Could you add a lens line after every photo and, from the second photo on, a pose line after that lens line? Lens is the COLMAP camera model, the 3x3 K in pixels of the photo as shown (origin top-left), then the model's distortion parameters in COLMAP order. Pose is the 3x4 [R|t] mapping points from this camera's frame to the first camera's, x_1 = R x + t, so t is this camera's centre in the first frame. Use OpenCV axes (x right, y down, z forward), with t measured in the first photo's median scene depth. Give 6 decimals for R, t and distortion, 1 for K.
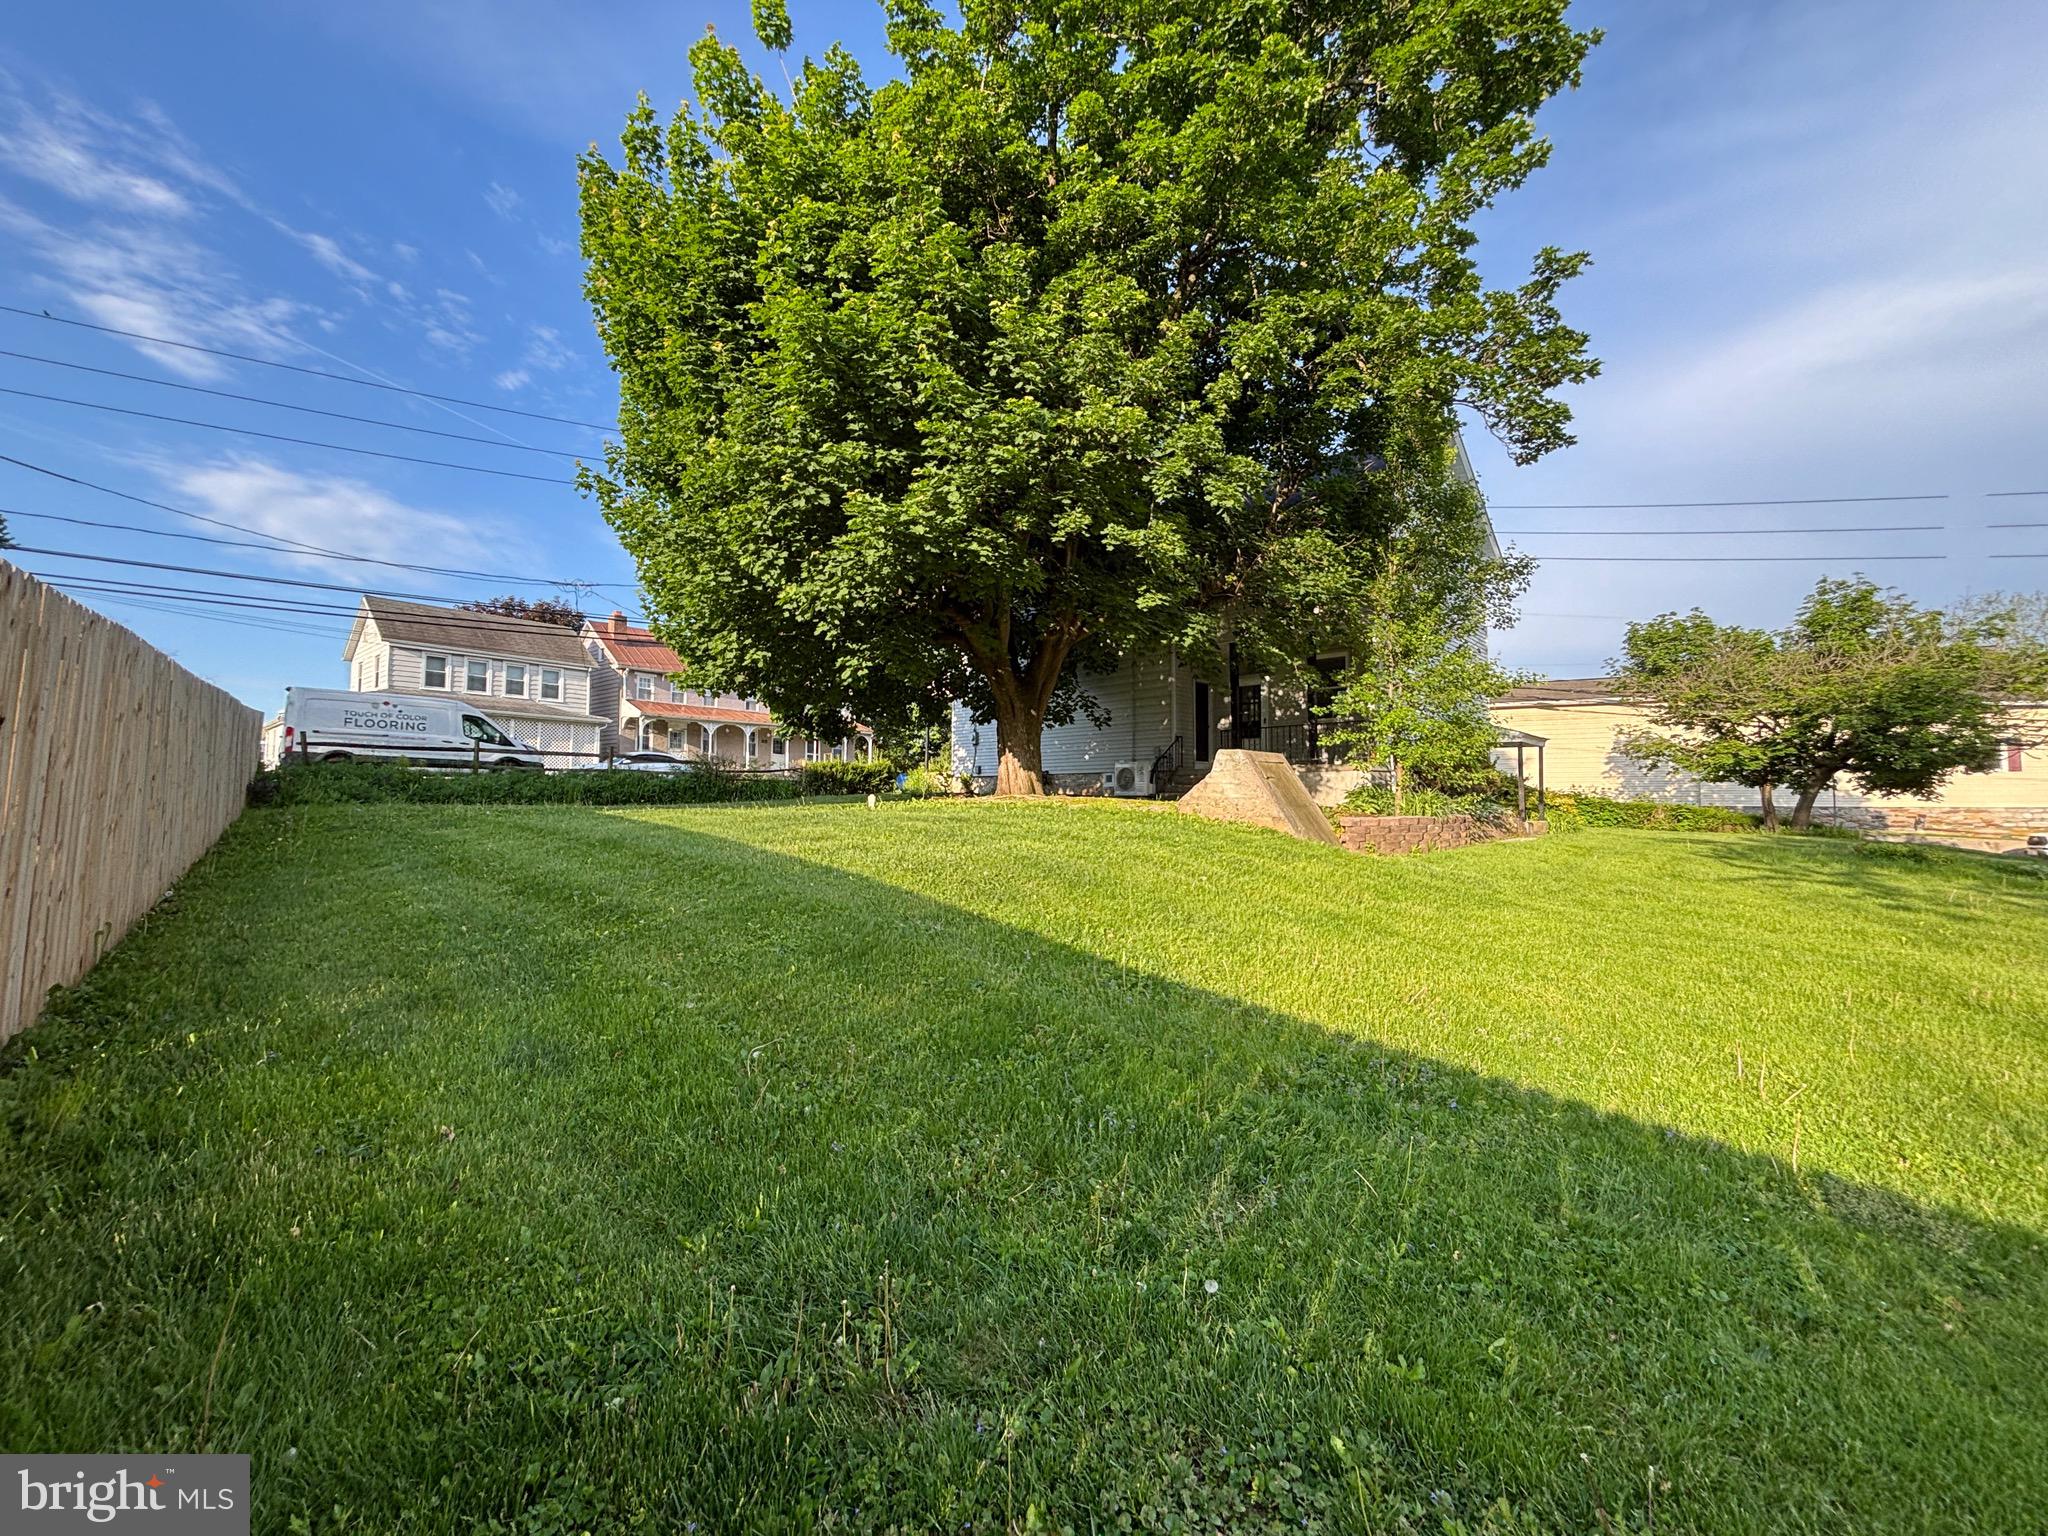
lens RADIAL K [[821.0, 0, 1021.4], [0, 821.0, 764.5], [0, 0, 1]] dist [0.000213, 0.000289]
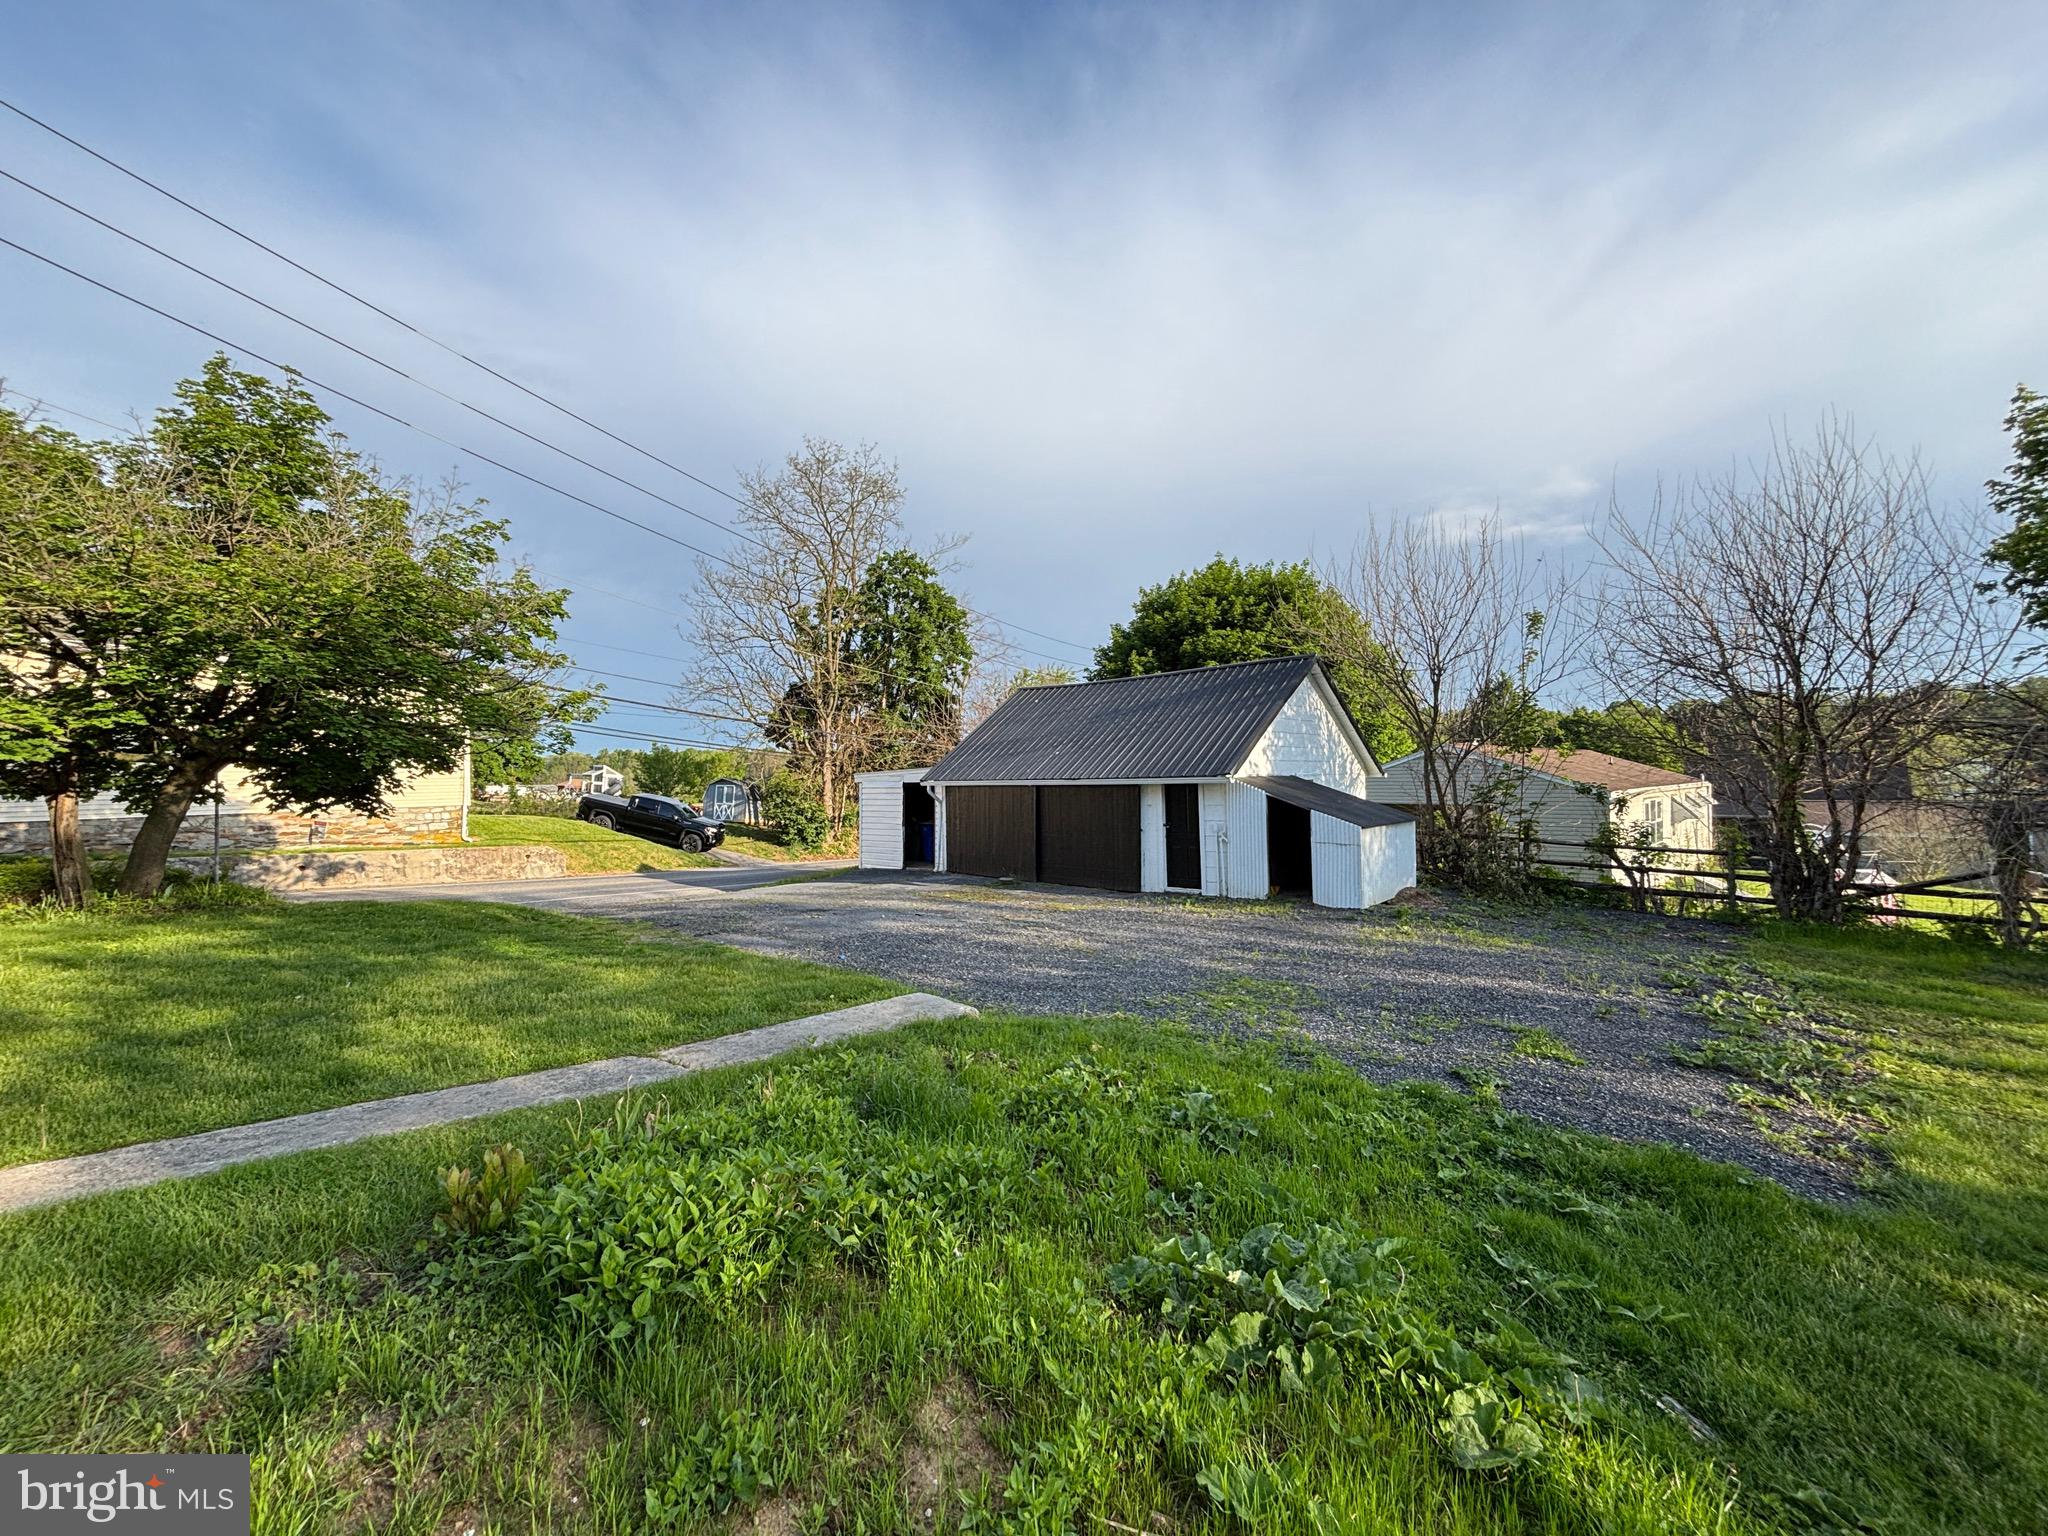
lens RADIAL K [[813.3, 0, 1025.5], [0, 813.3, 765.7], [0, 0, 1]] dist [-0.003358, -0.000553]
pose [[-0.023992, 0.006505, 0.999691, 0.518036], [-0.032606, 0.999442, -0.007286, -0.004196], [-0.999180, -0.032771, -0.023766, 0.557966]]
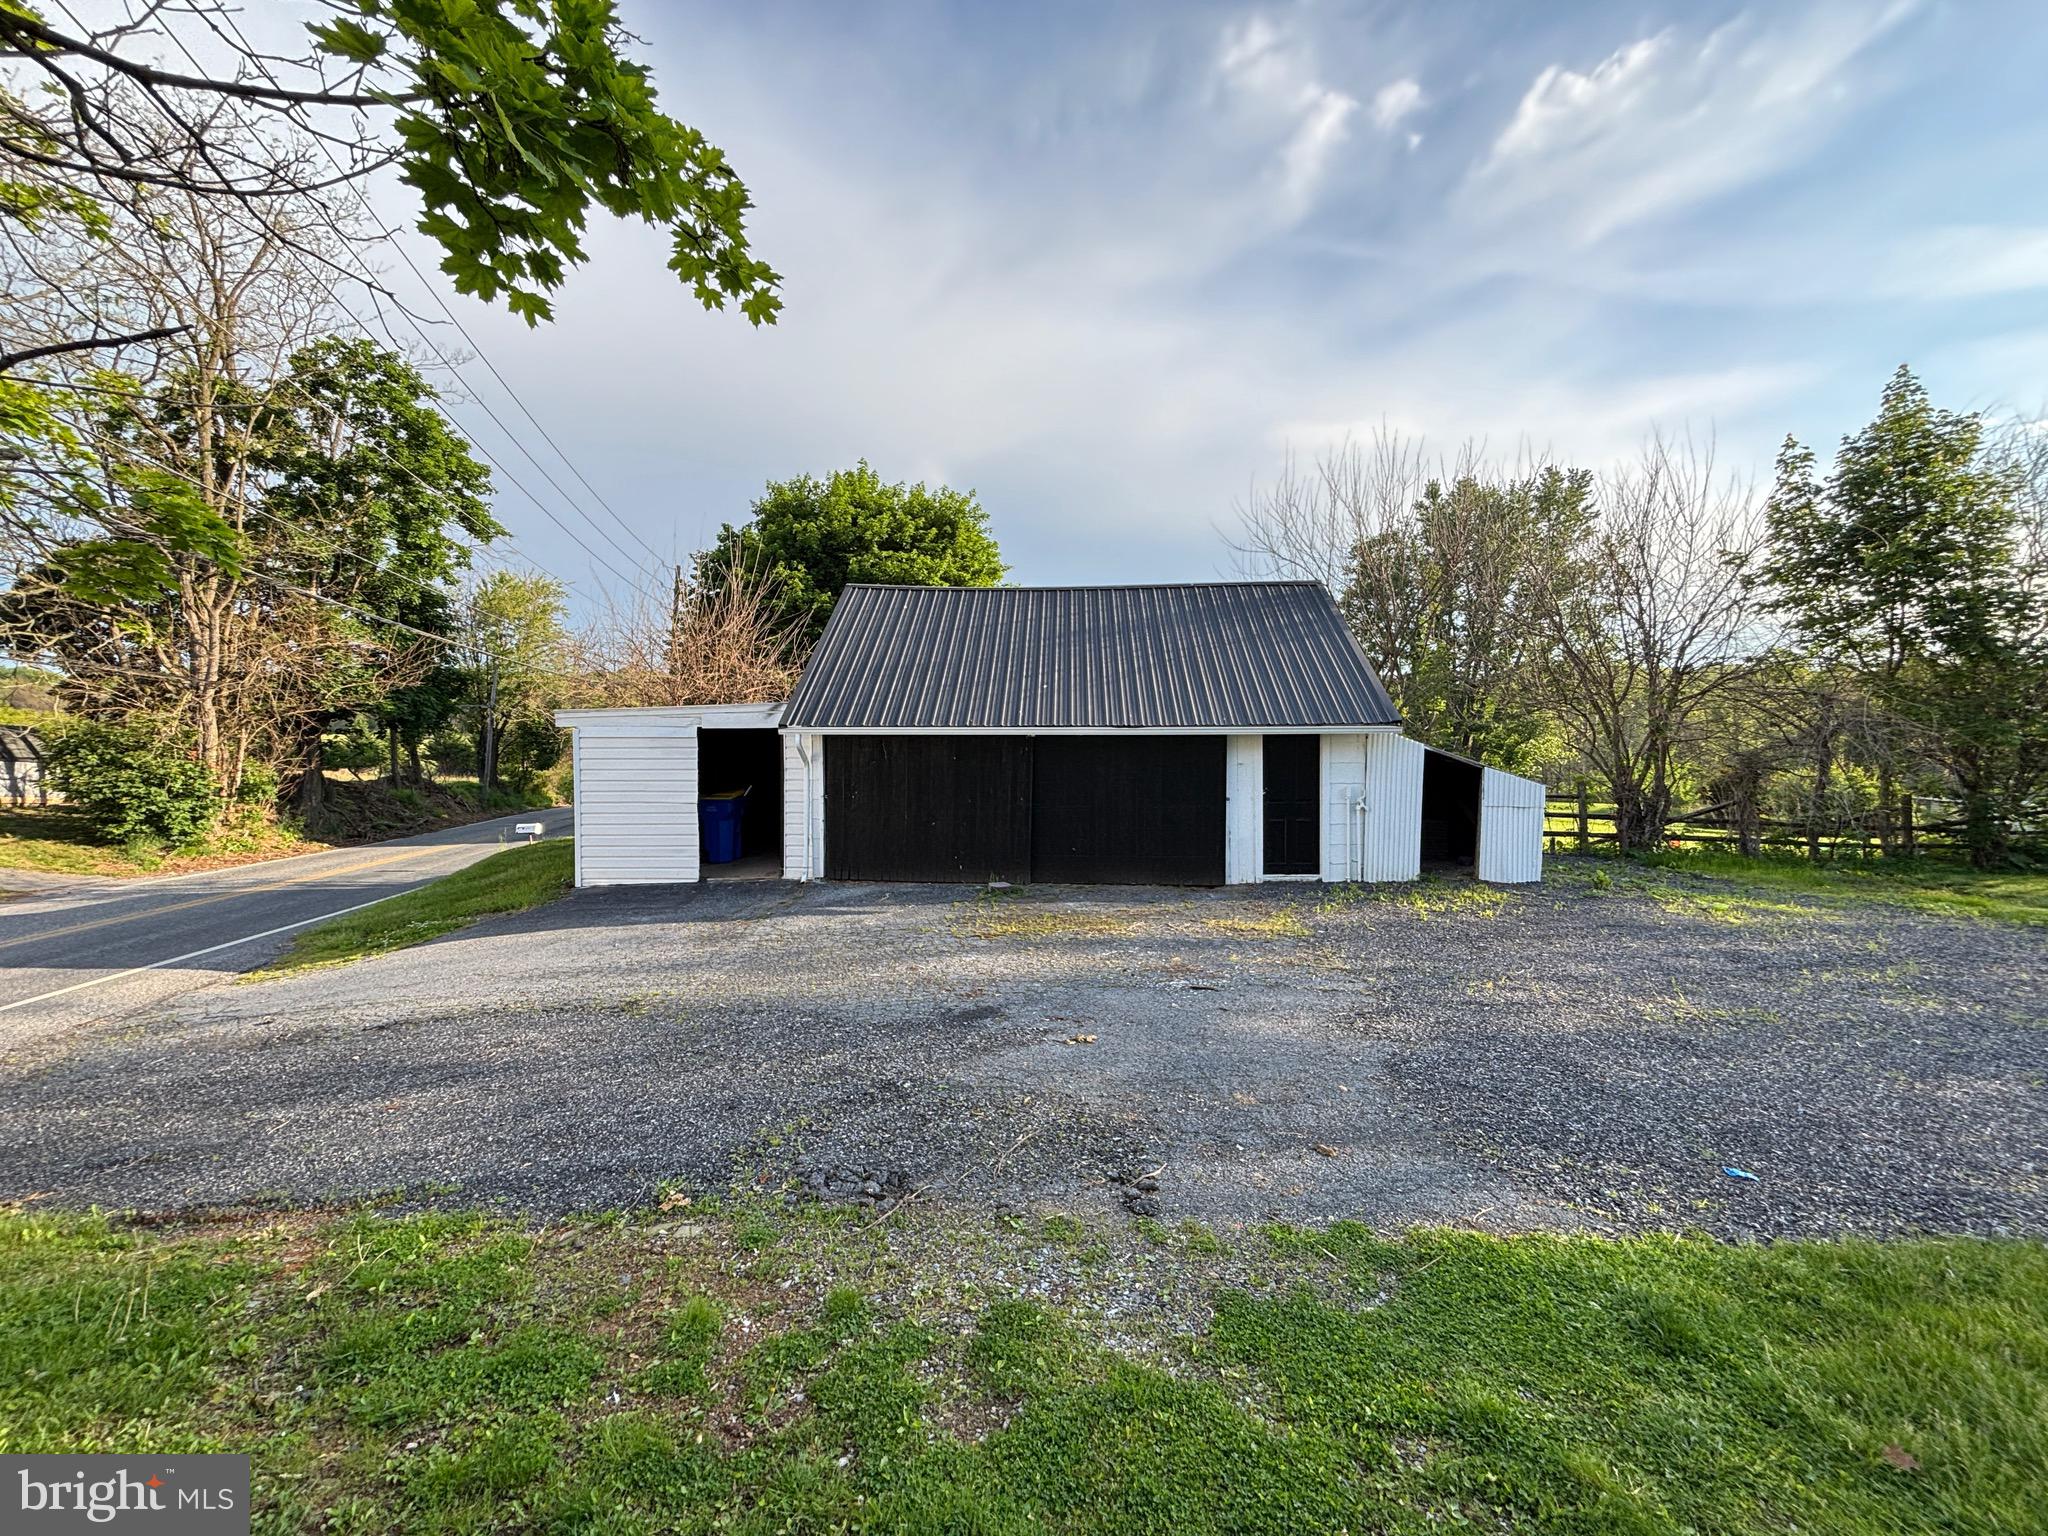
lens RADIAL K [[808.5, 0, 1024.0], [0, 808.5, 768.0], [0, 0, 1]] dist [-0.039024, 0.000015]
pose [[-0.687448, -0.049039, 0.724576, 0.922064], [-0.044047, 0.998696, 0.025801, 0.015682], [-0.724897, -0.014179, -0.688711, 0.859370]]
